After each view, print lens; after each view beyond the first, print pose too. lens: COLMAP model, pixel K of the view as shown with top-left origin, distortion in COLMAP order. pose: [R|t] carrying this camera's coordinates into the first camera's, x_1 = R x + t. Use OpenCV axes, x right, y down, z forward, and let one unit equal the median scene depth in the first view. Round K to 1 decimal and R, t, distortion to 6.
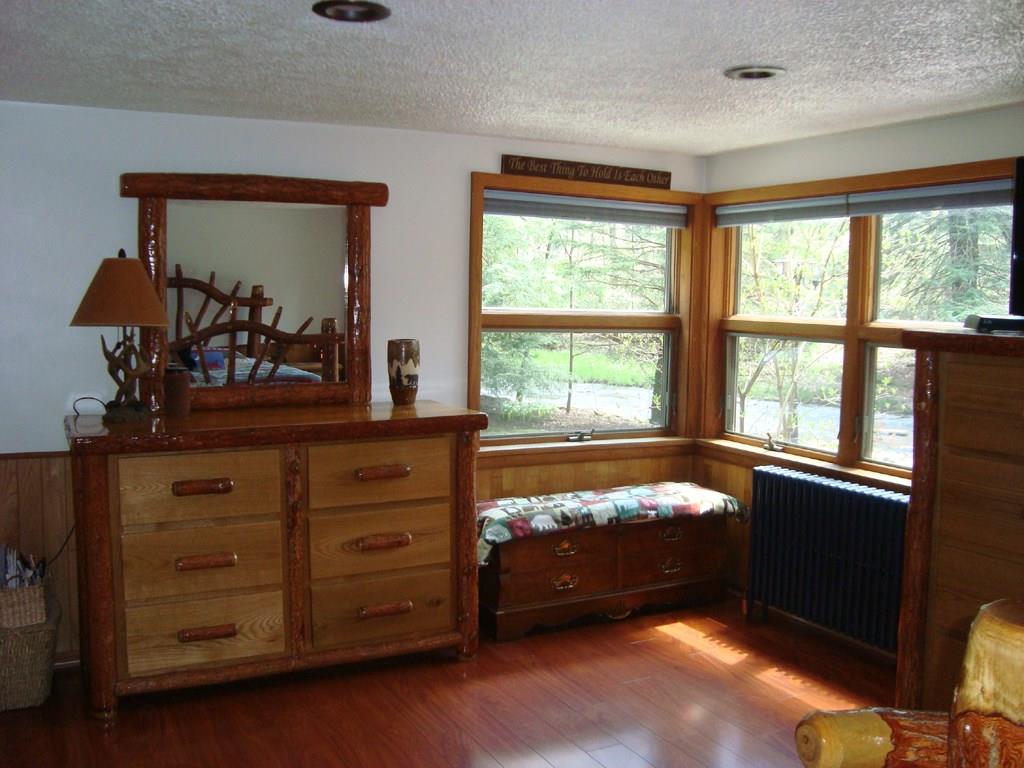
lens RADIAL K [[1007.6, 0, 512.0], [0, 1007.6, 384.0], [0, 0, 1]] dist [-0.118881, 0.031240]
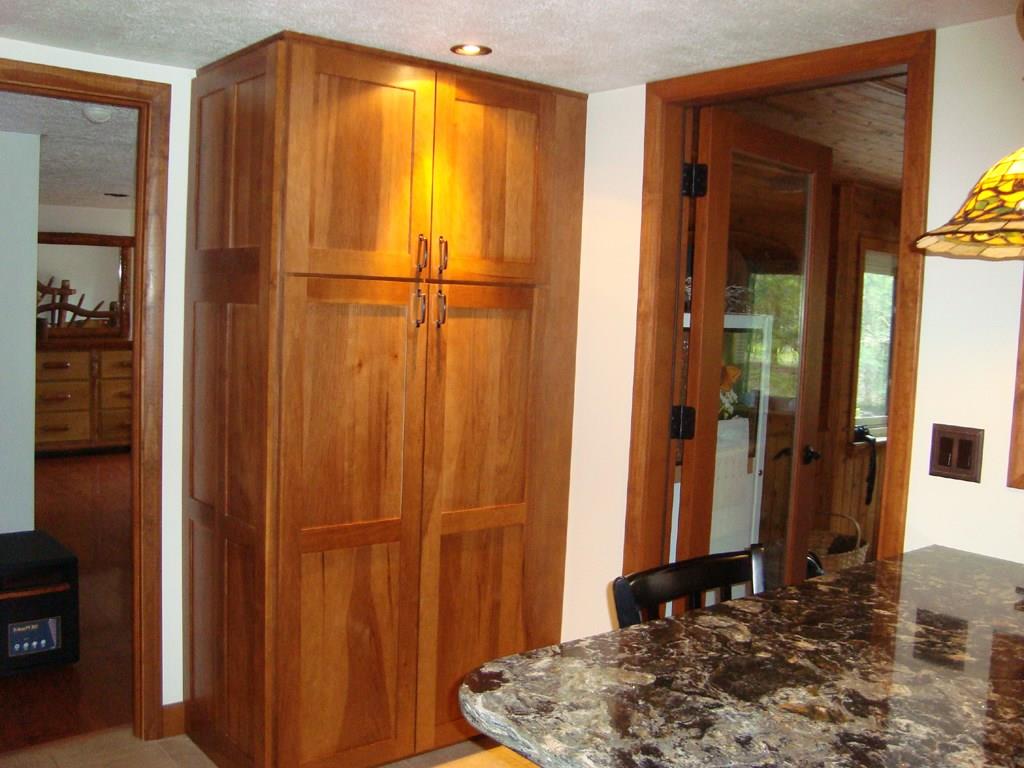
lens RADIAL K [[1007.6, 0, 512.0], [0, 1007.6, 384.0], [0, 0, 1]] dist [-0.118881, 0.031240]
pose [[0.980490, 0.011350, 0.196240, 0.156889], [-0.011084, 0.999936, -0.002453, 0.073229], [-0.196255, 0.000230, 0.980553, -0.796766]]
